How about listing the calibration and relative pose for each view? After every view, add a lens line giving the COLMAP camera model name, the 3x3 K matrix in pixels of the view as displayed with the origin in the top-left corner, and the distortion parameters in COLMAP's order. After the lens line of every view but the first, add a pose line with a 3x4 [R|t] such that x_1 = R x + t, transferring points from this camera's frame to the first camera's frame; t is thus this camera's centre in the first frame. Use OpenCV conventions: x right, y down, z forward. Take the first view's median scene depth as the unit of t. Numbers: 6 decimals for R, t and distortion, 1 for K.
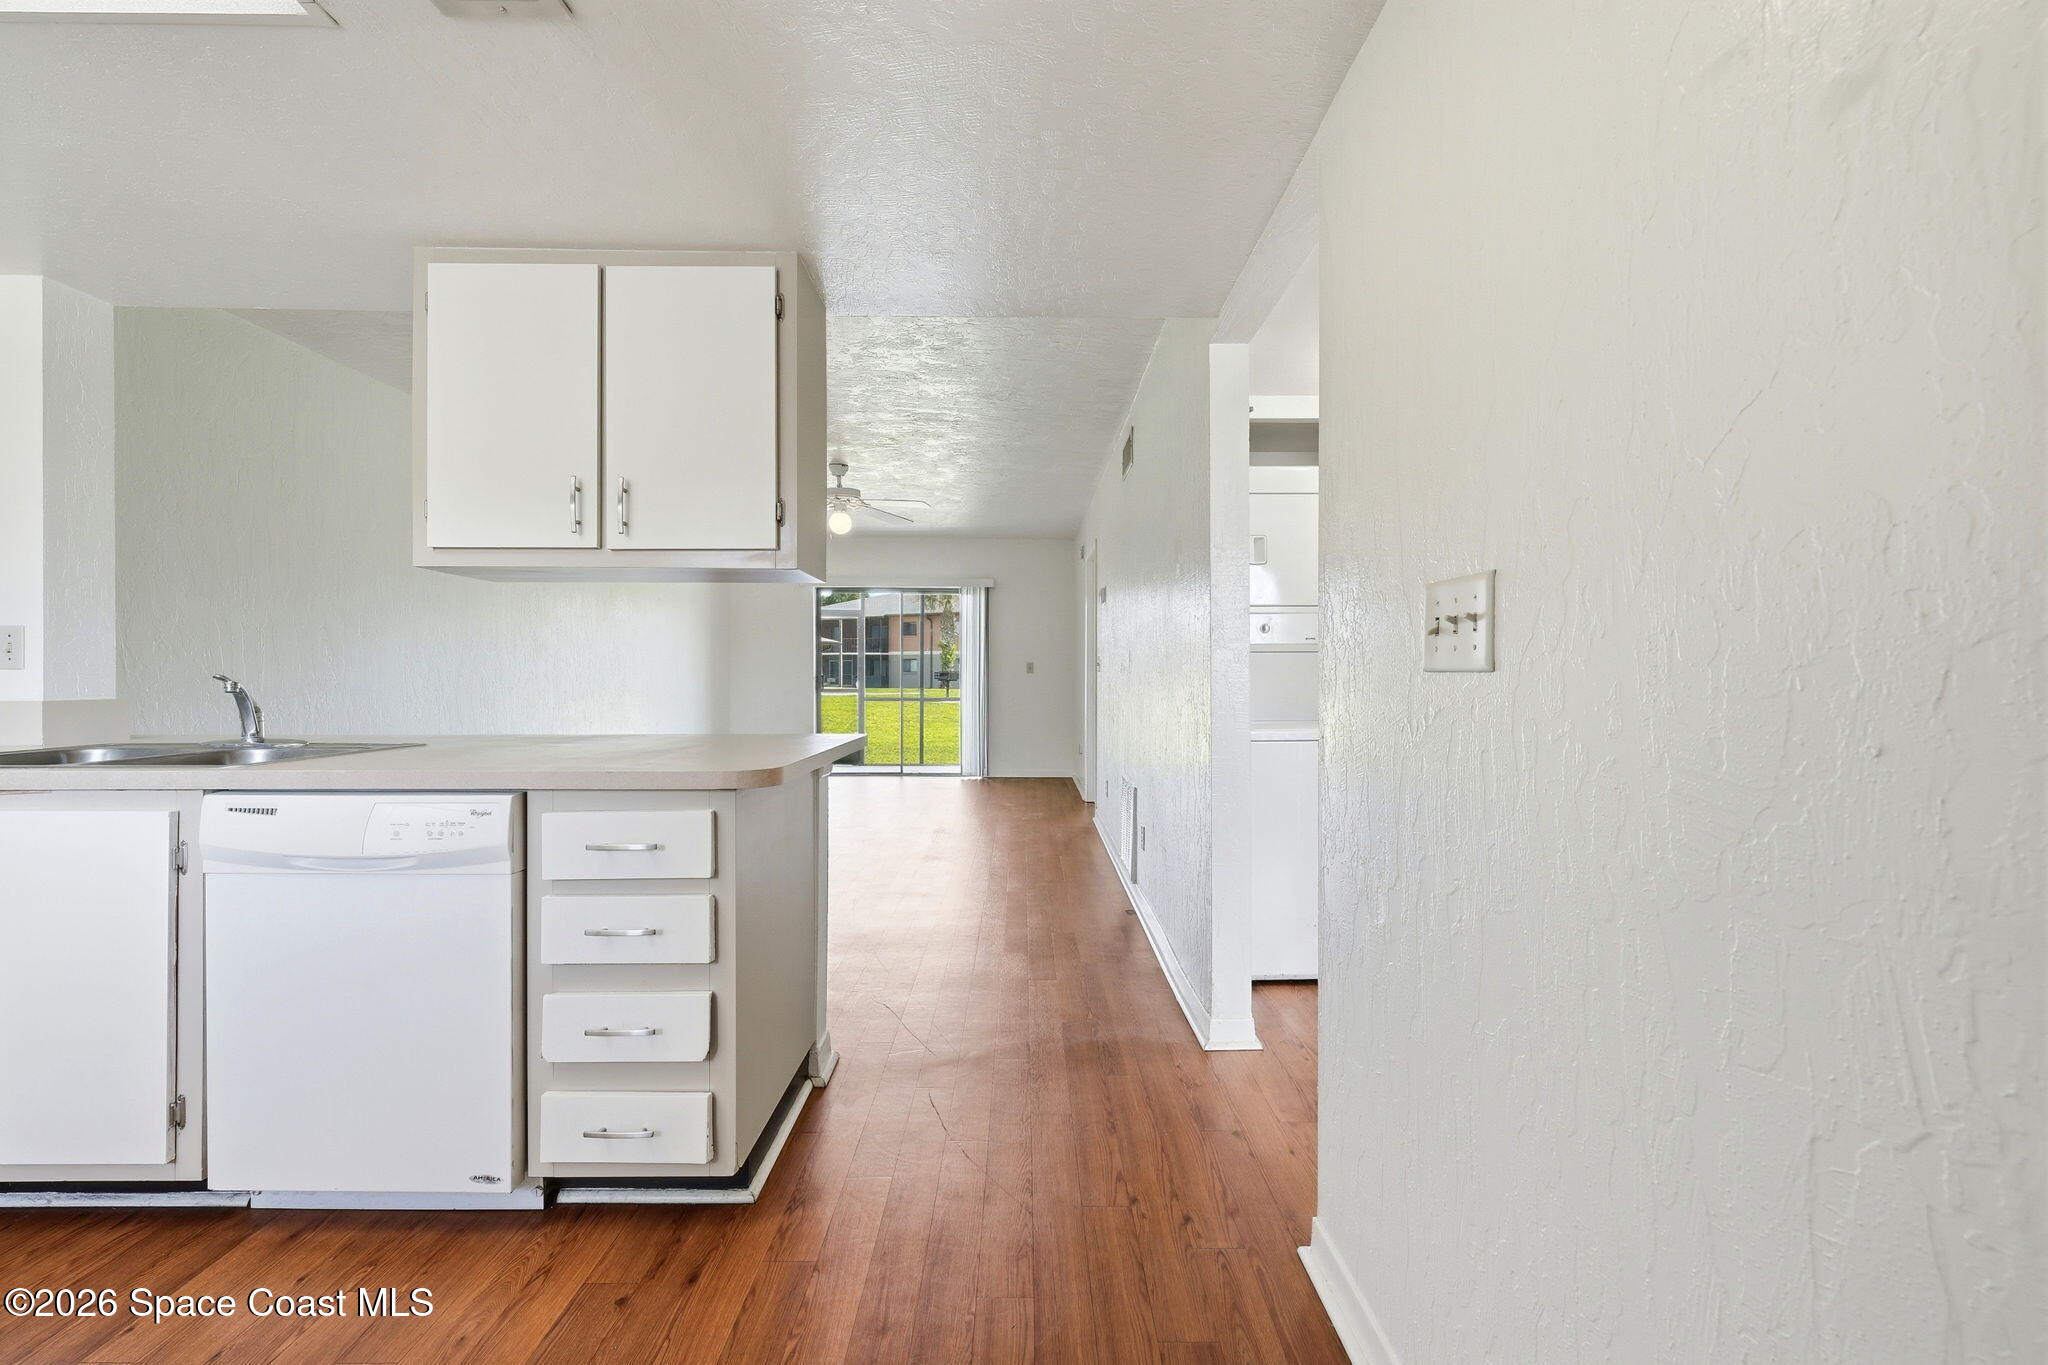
lens RADIAL K [[837.2, 0, 1041.9], [0, 837.2, 674.4], [0, 0, 1]] dist [-0.001594, 0.000298]
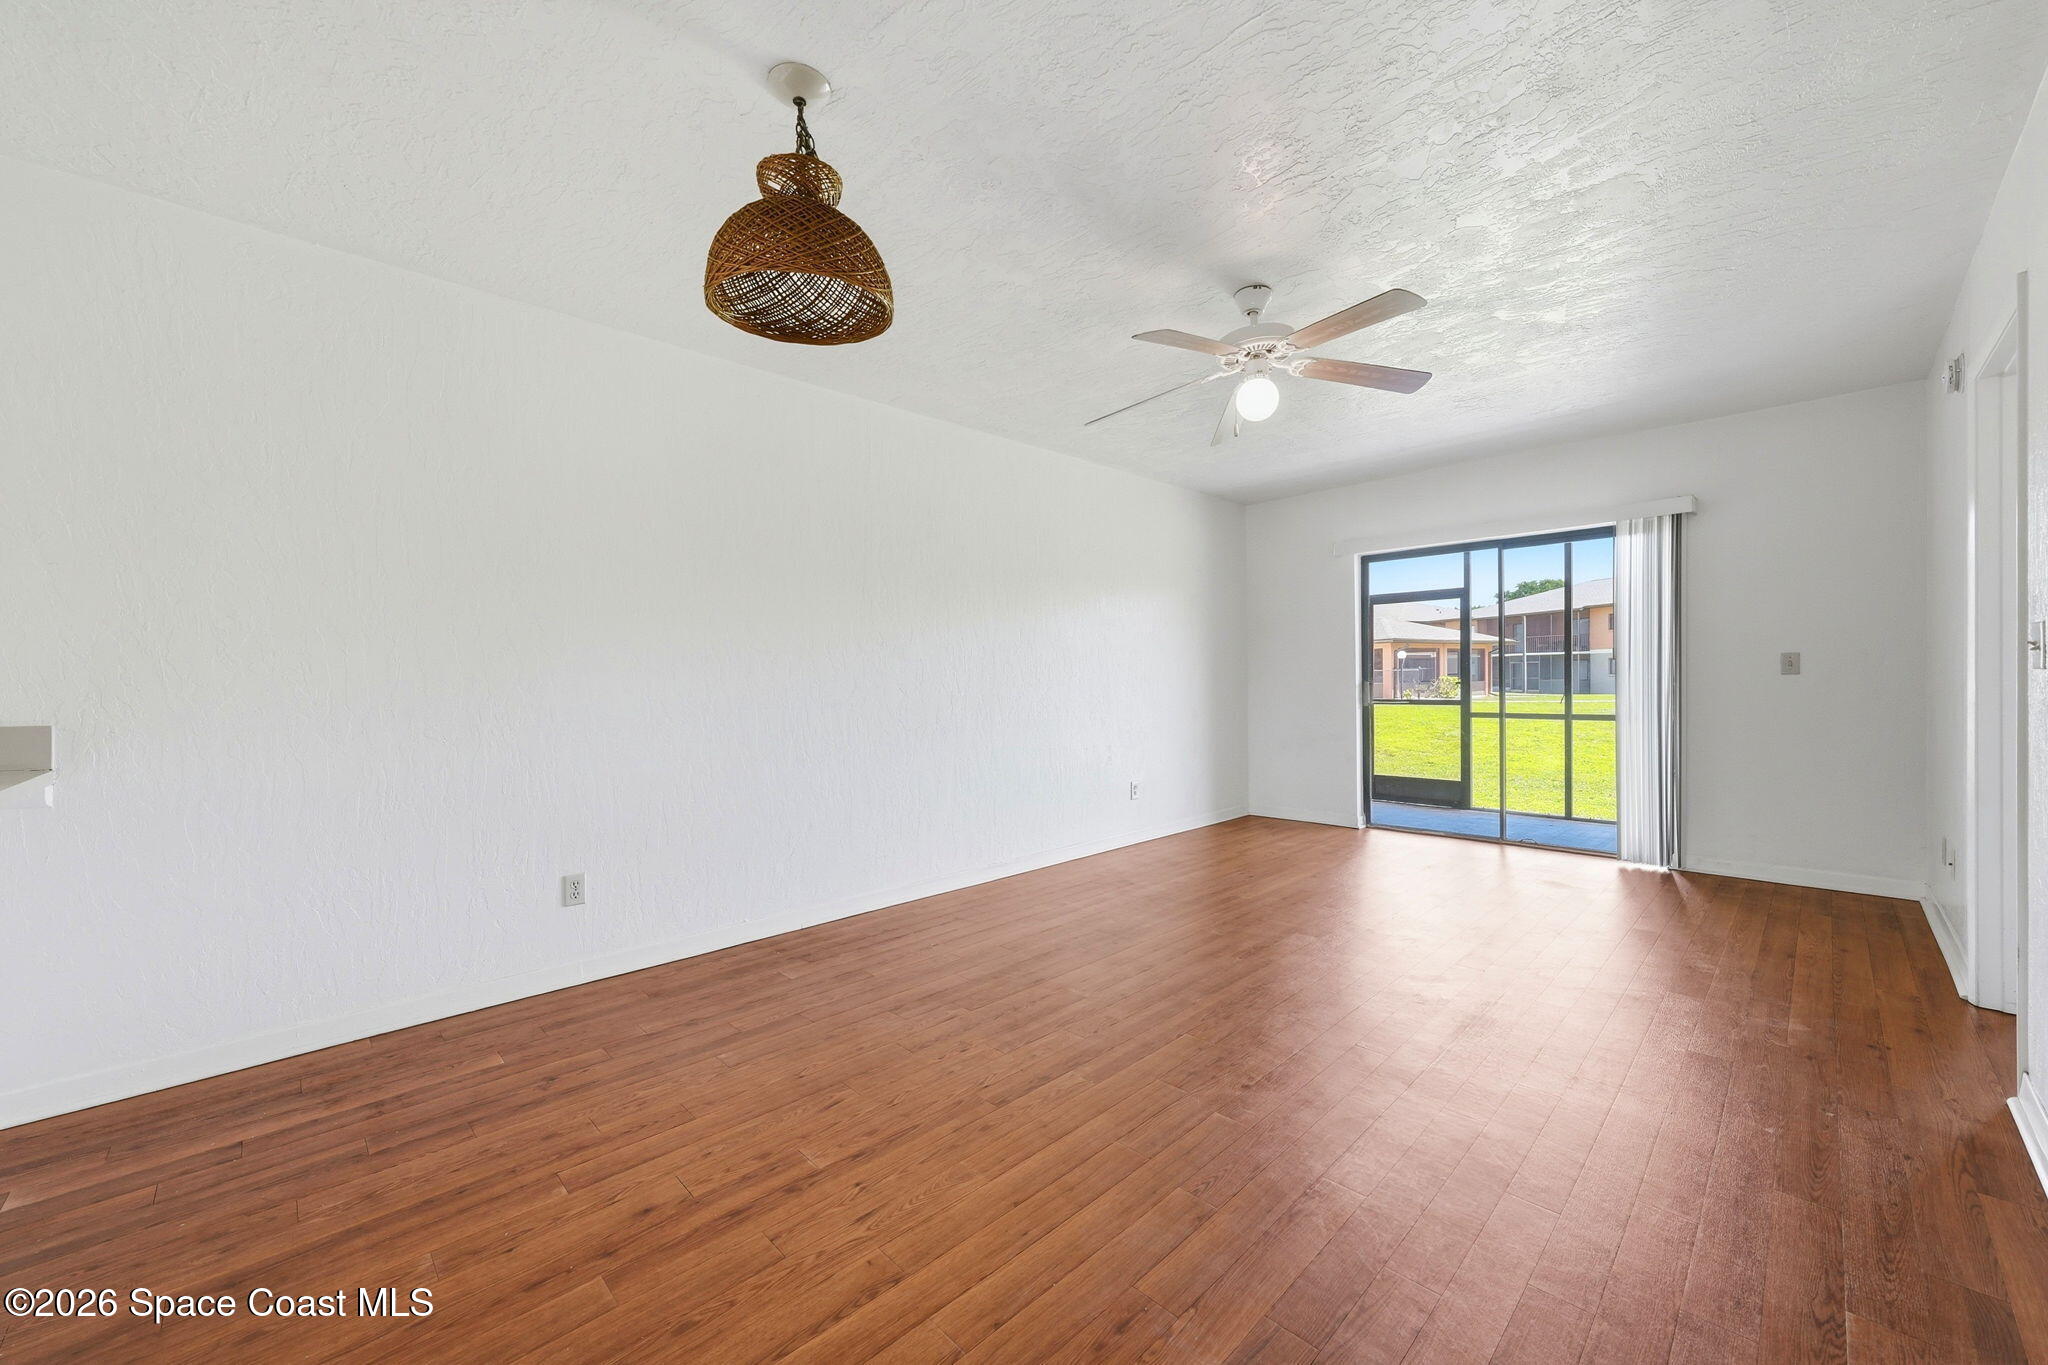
lens RADIAL K [[765.6, 0, 1040.8], [0, 765.6, 681.7], [0, 0, 1]] dist [0.001064, 0.000399]
pose [[0.680362, -0.005866, -0.732853, 0.067611], [0.009183, 0.999958, 0.000521, -0.006049], [0.732819, -0.007084, 0.680387, 1.501433]]
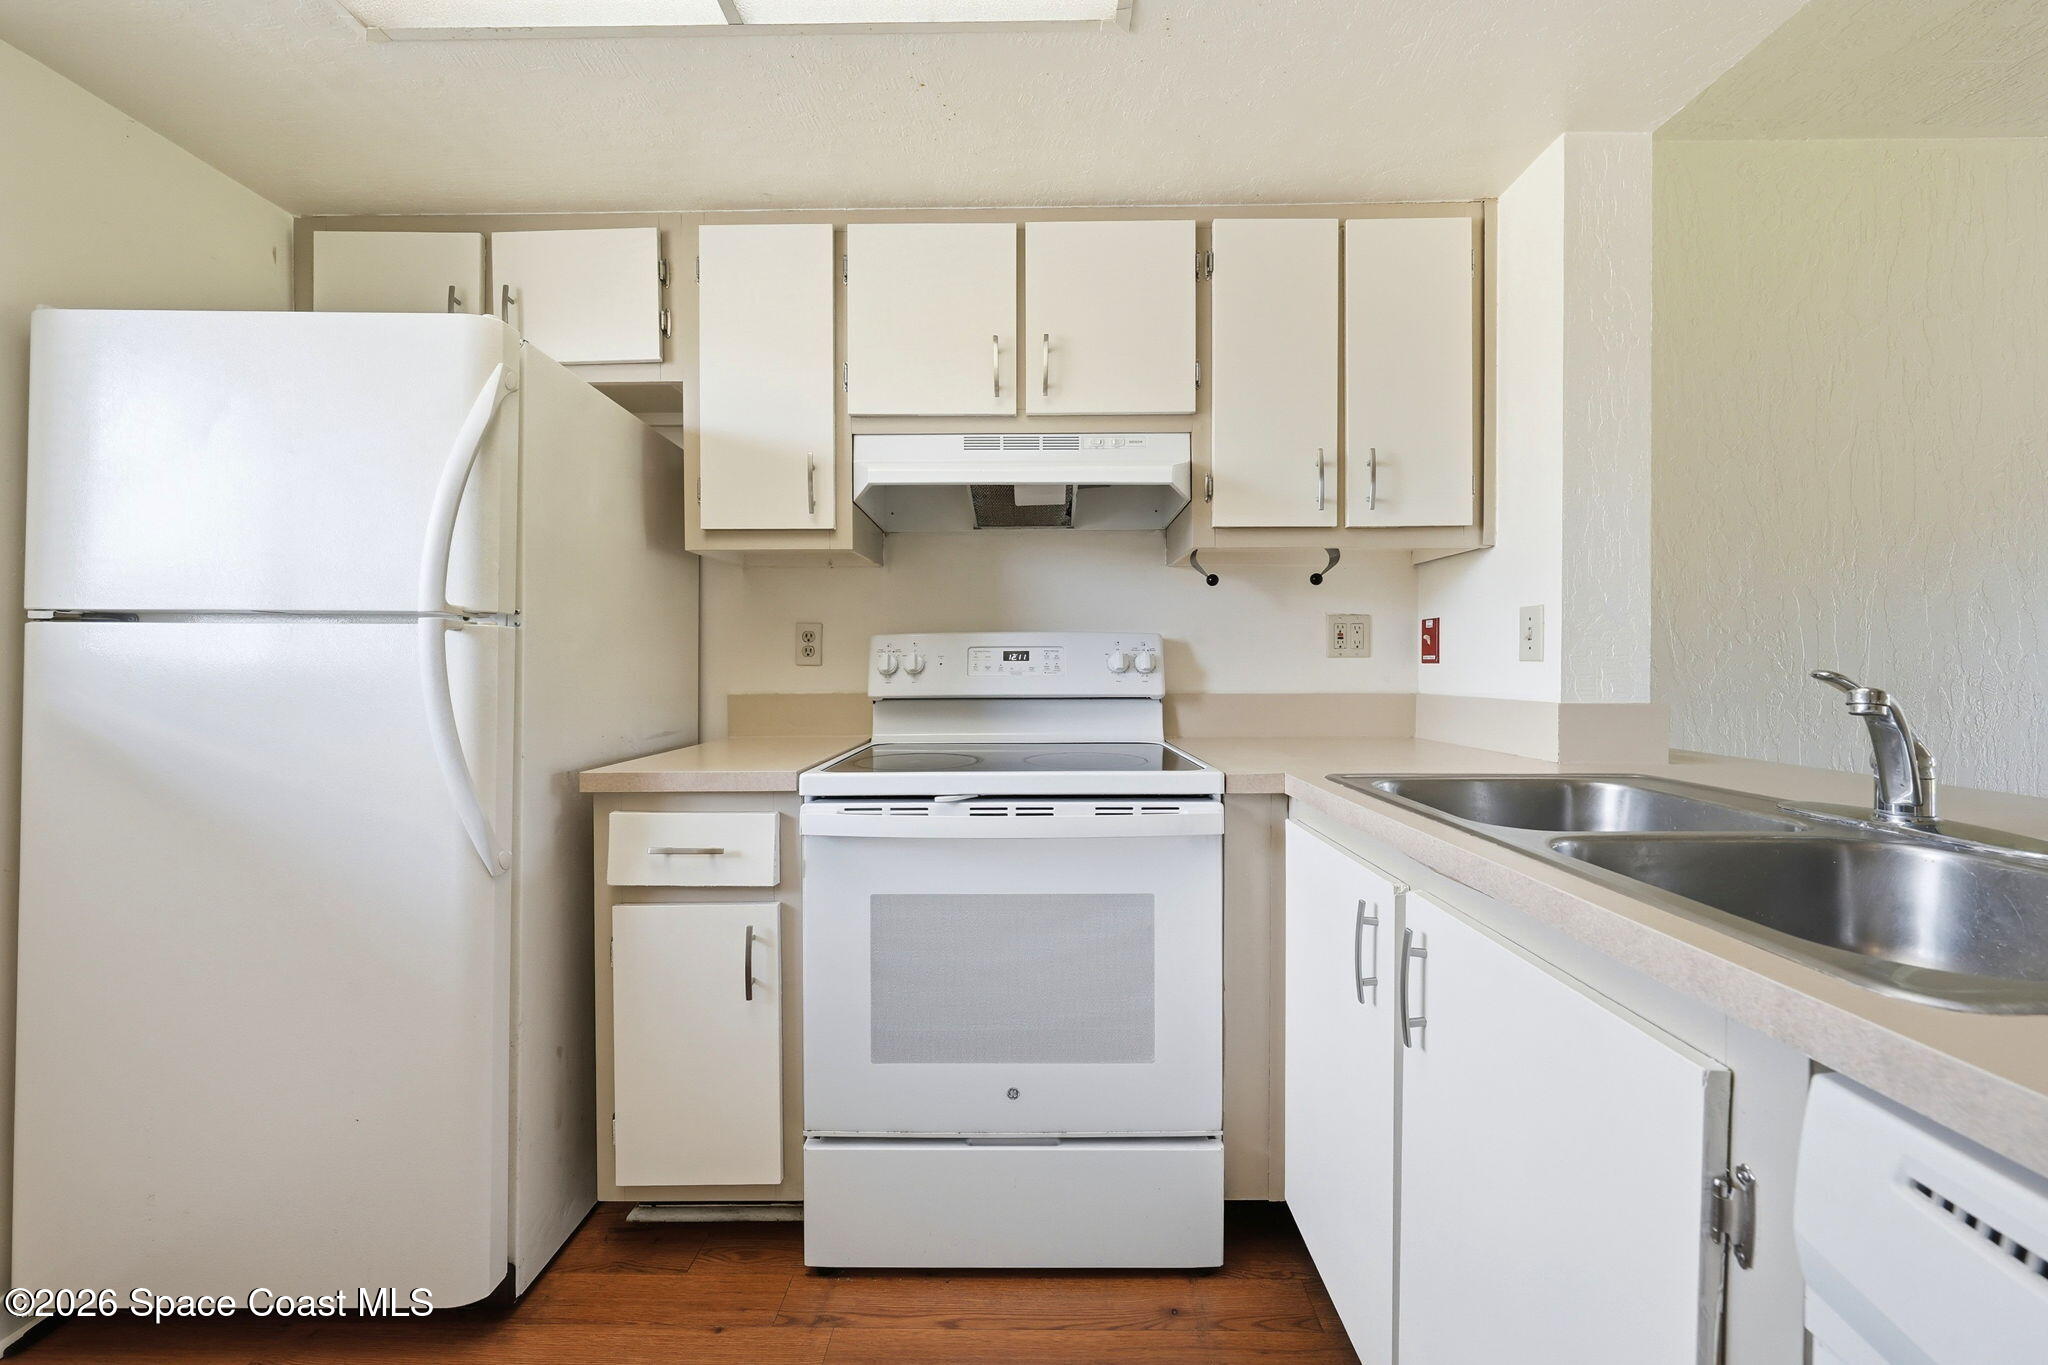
lens RADIAL K [[708.1, 0, 1030.1], [0, 708.1, 672.2], [0, 0, 1]] dist [0.000006, 0.000098]
pose [[-0.019818, 0.010807, -0.999745, -0.605535], [-0.000246, 0.999941, 0.010814, -0.002976], [0.999804, 0.000460, -0.019814, 0.589099]]
